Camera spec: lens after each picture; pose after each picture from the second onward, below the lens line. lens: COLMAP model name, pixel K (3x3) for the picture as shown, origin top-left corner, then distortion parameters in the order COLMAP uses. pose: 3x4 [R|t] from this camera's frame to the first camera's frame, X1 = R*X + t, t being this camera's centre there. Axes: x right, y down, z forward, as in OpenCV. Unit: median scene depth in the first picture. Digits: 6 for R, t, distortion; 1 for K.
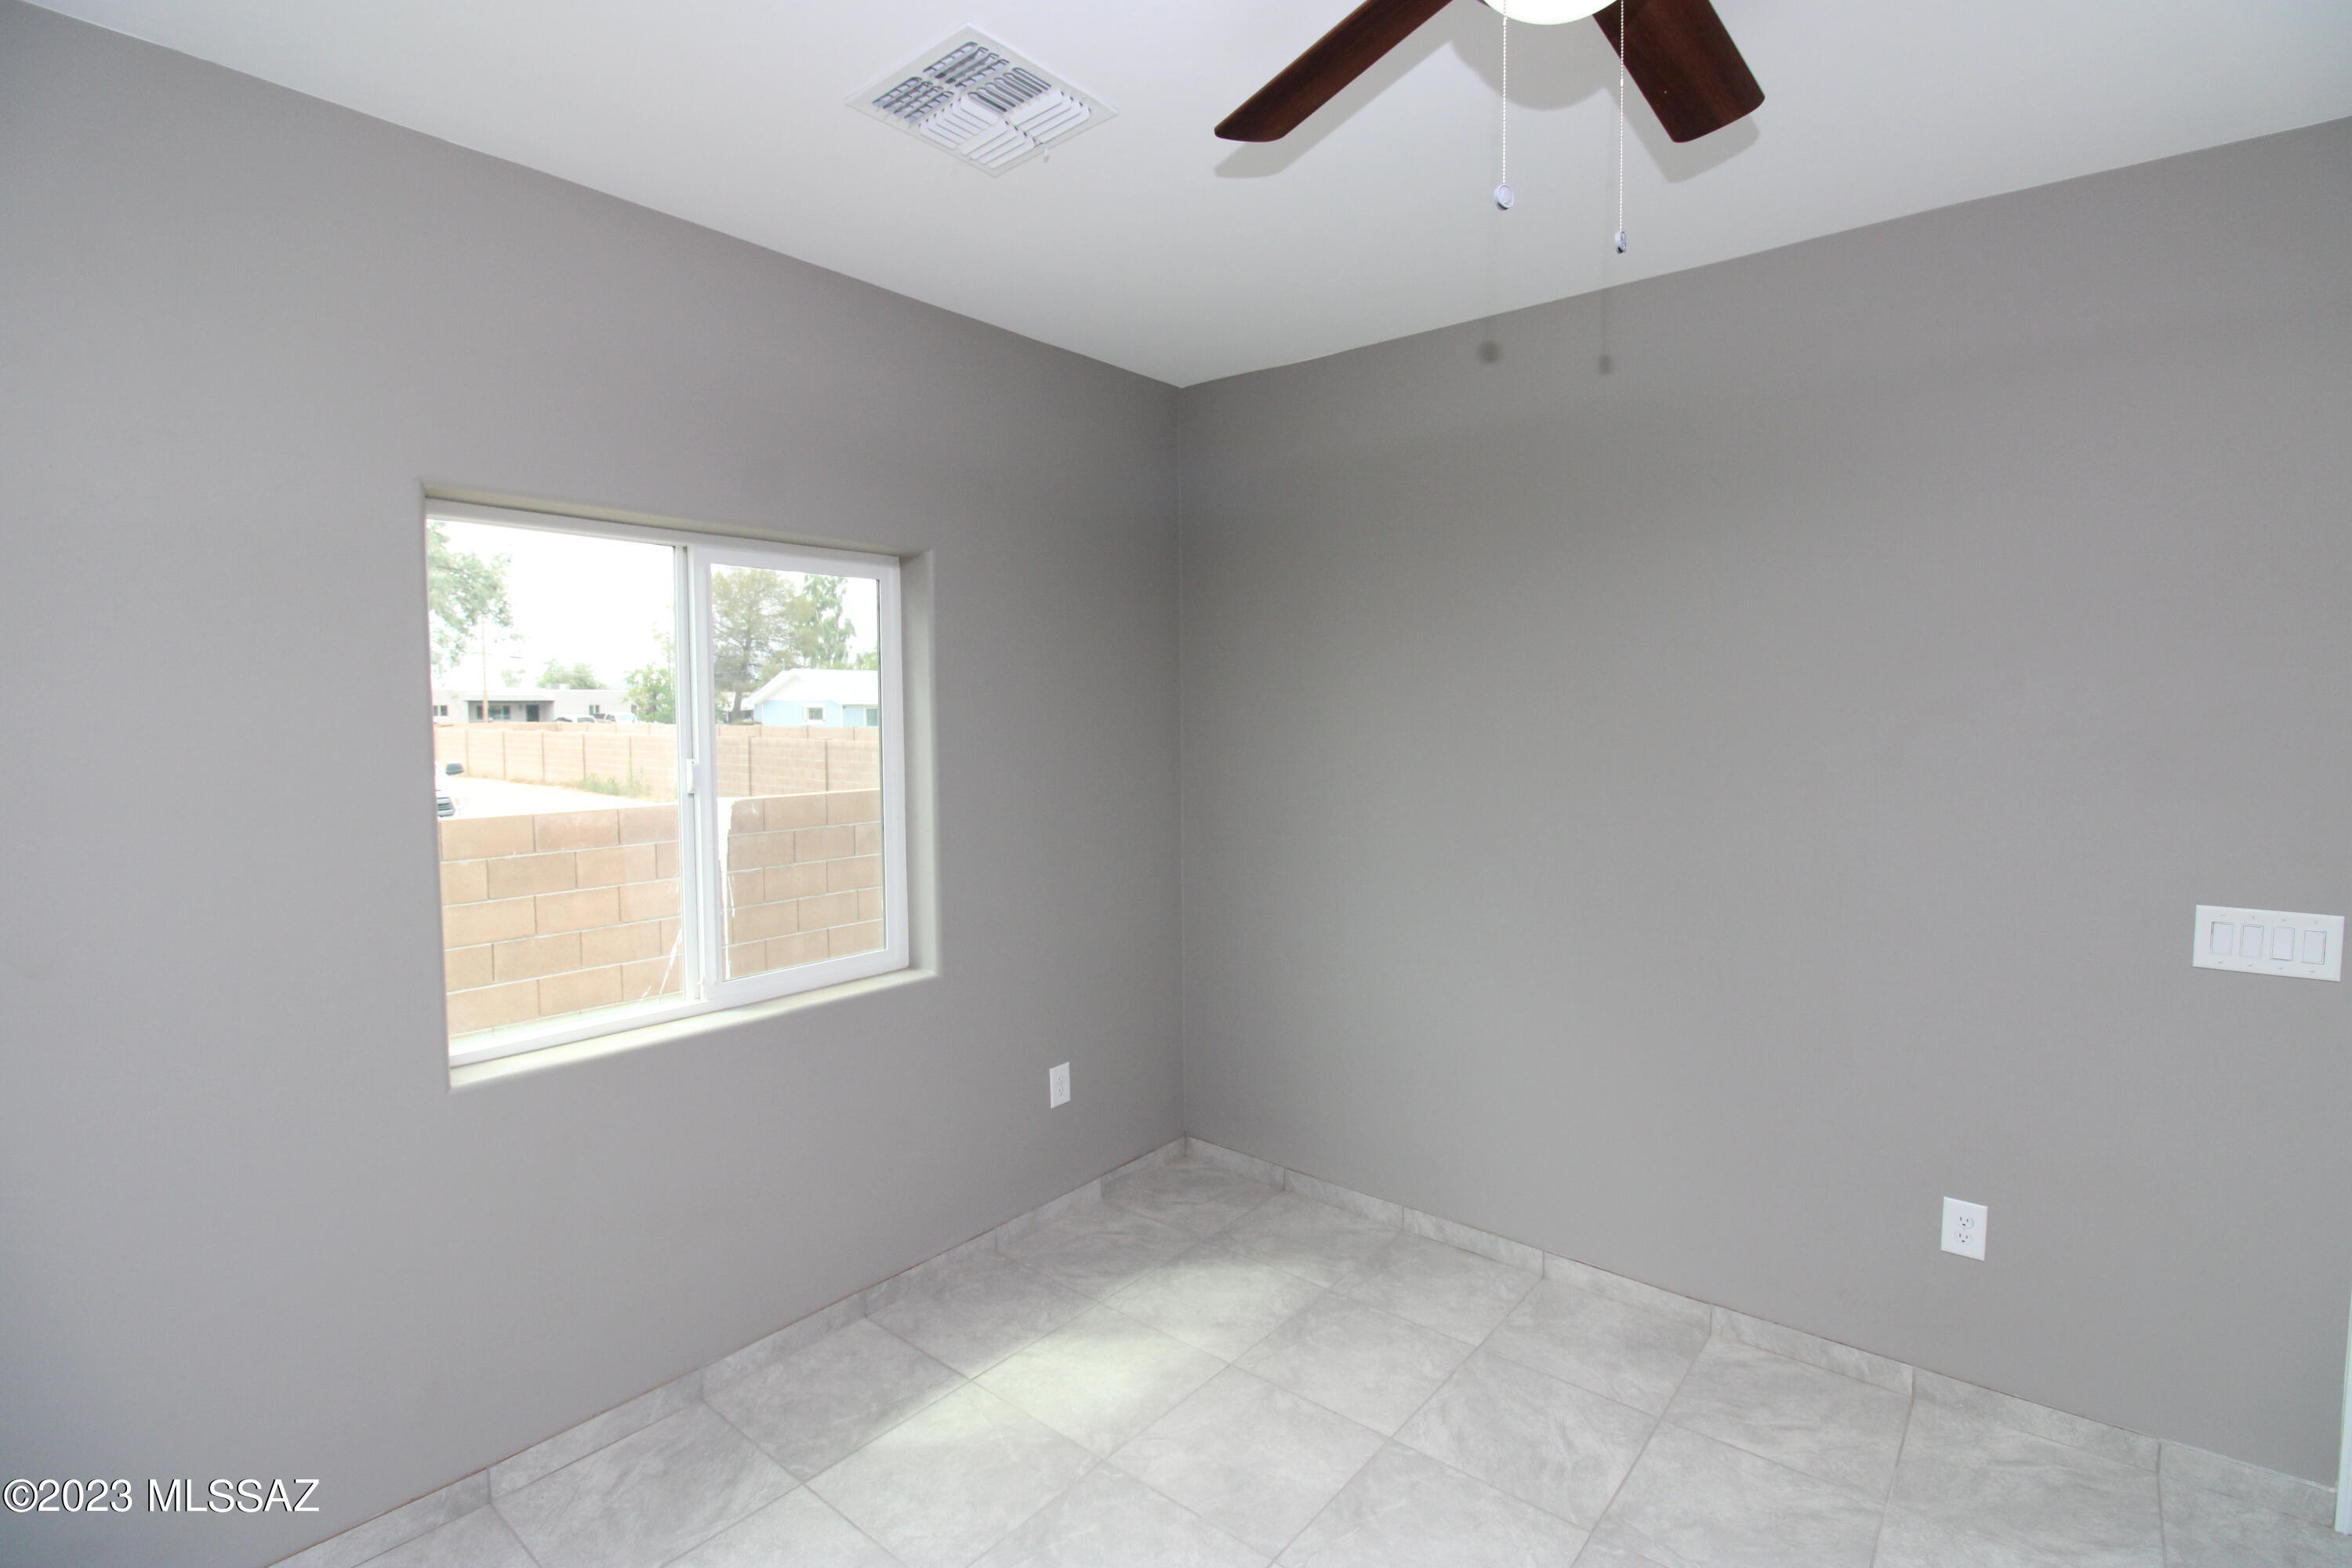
lens RADIAL K [[1087.1, 0, 1188.8], [0, 1087.1, 772.5], [0, 0, 1]] dist [-0.028196, -0.001754]
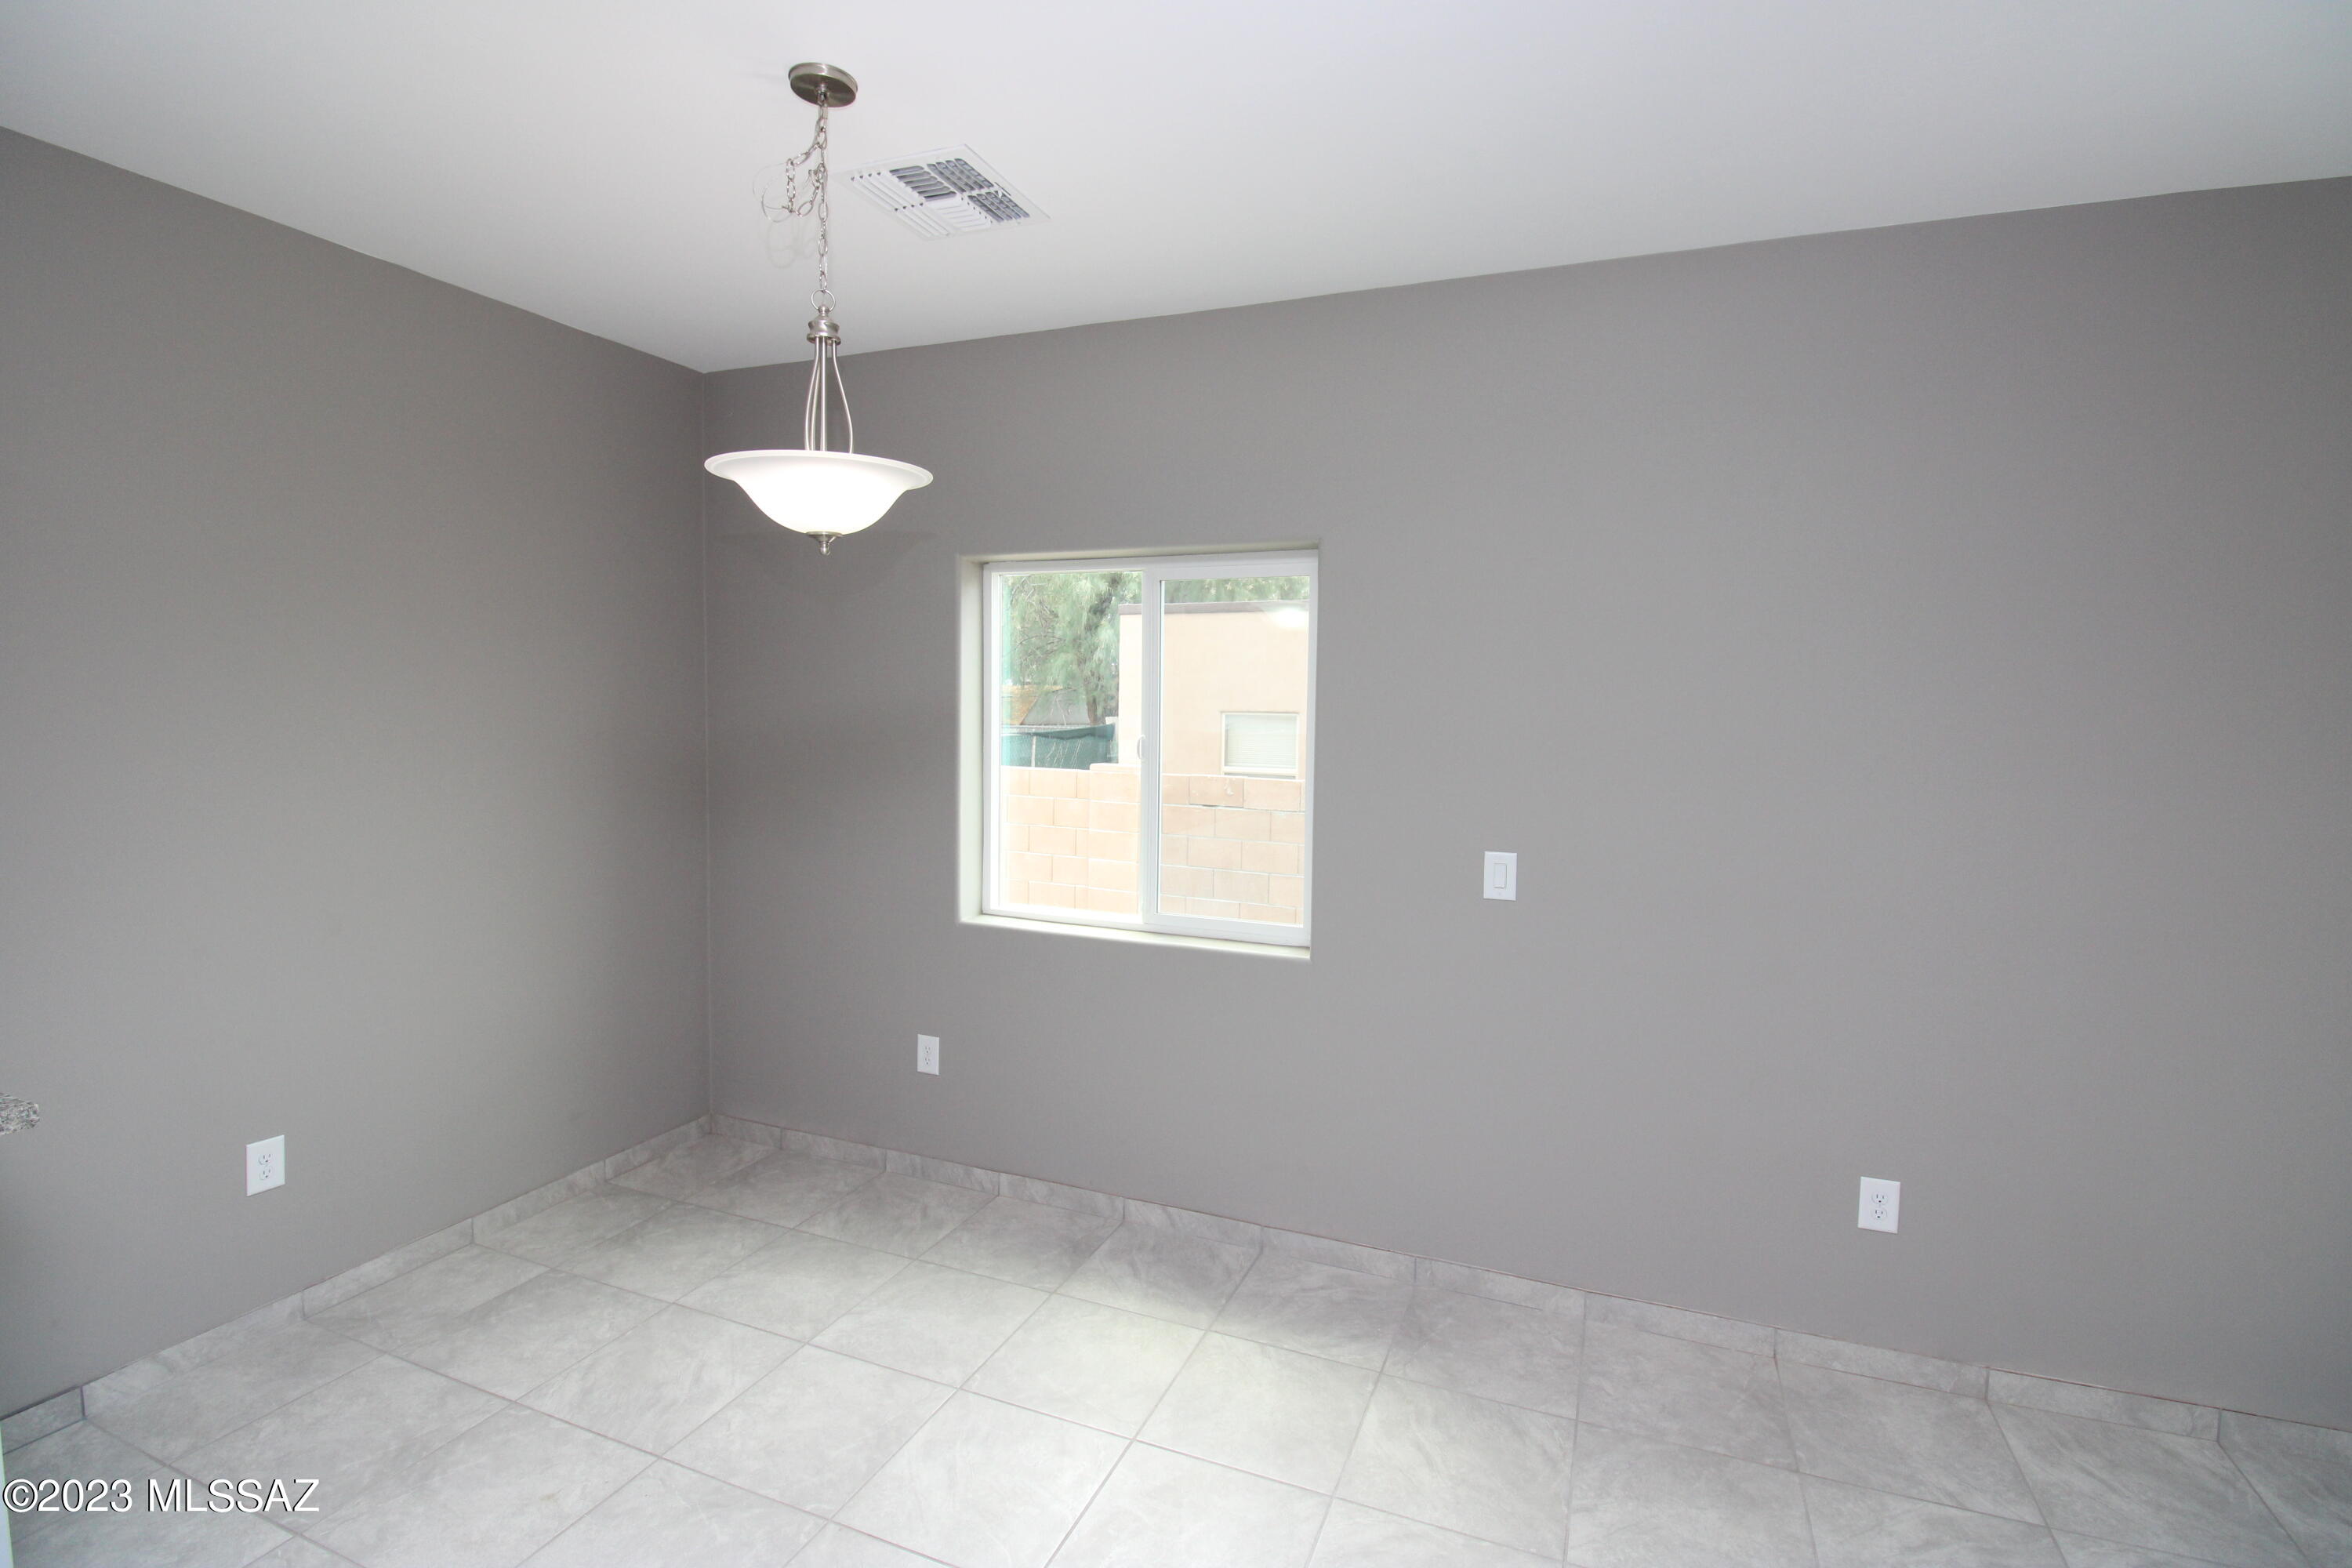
lens RADIAL K [[1087.1, 0, 1188.8], [0, 1087.1, 772.5], [0, 0, 1]] dist [-0.028196, -0.001754]
pose [[0.952718, -0.009239, 0.303716, 0.091749], [0.006358, 0.999925, 0.010473, 0.004840], [-0.303790, -0.008047, 0.952705, -0.074528]]
